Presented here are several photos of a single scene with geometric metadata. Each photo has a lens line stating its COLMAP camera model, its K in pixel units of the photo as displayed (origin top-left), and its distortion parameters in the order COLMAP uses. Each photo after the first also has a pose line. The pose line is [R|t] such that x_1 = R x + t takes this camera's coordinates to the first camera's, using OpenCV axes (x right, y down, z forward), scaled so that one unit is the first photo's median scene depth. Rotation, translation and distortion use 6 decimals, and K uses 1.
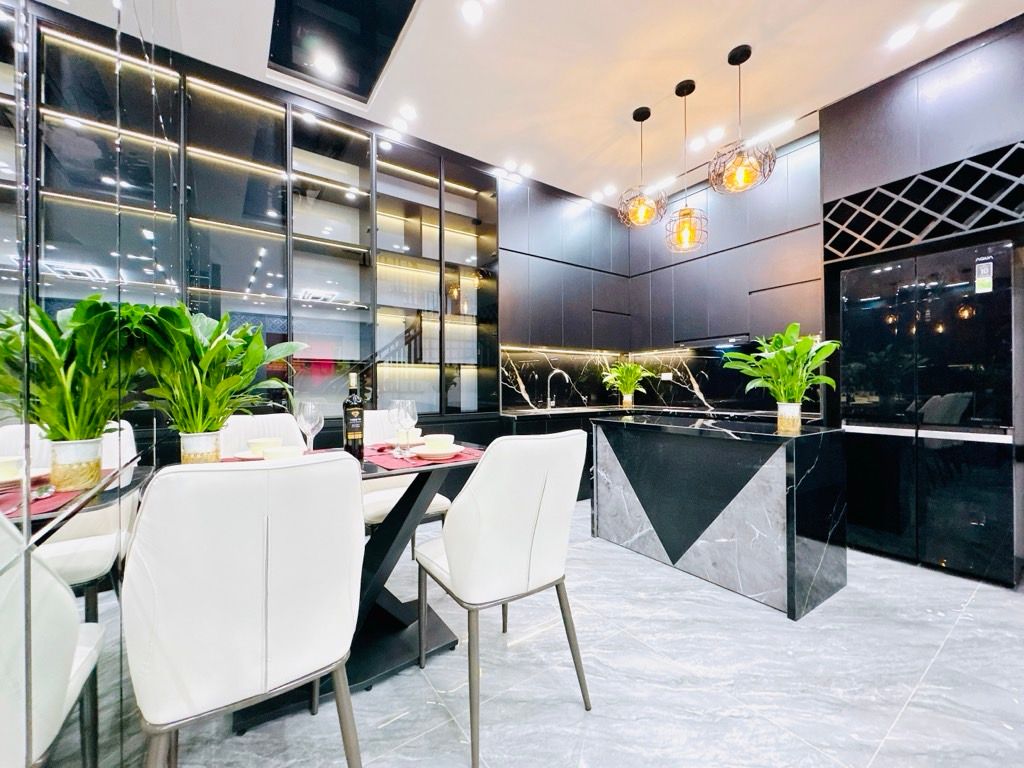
lens RADIAL K [[412.6, 0, 511.1], [0, 412.6, 383.9], [0, 0, 1]] dist [-0.000512, 0.000087]
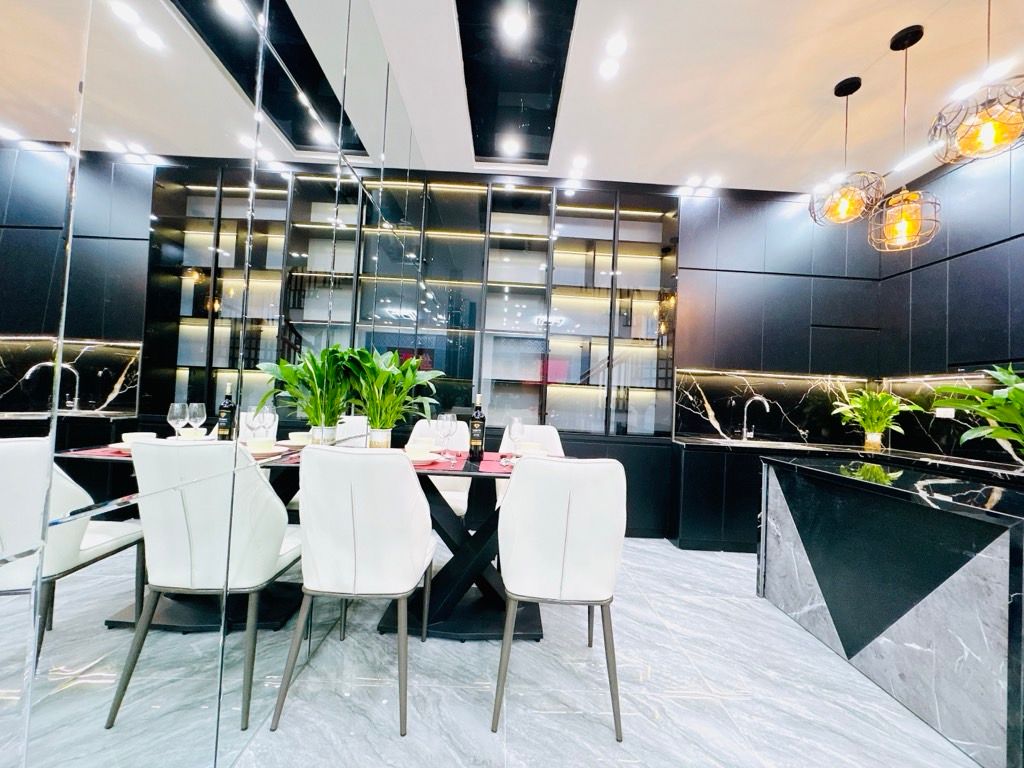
lens RADIAL K [[412.6, 0, 511.1], [0, 412.6, 383.9], [0, 0, 1]] dist [-0.000512, 0.000087]
pose [[0.829474, 0.030969, -0.557687, 0.210973], [-0.052979, 0.998322, -0.023359, -0.016316], [0.556028, 0.048921, 0.829723, -0.007881]]
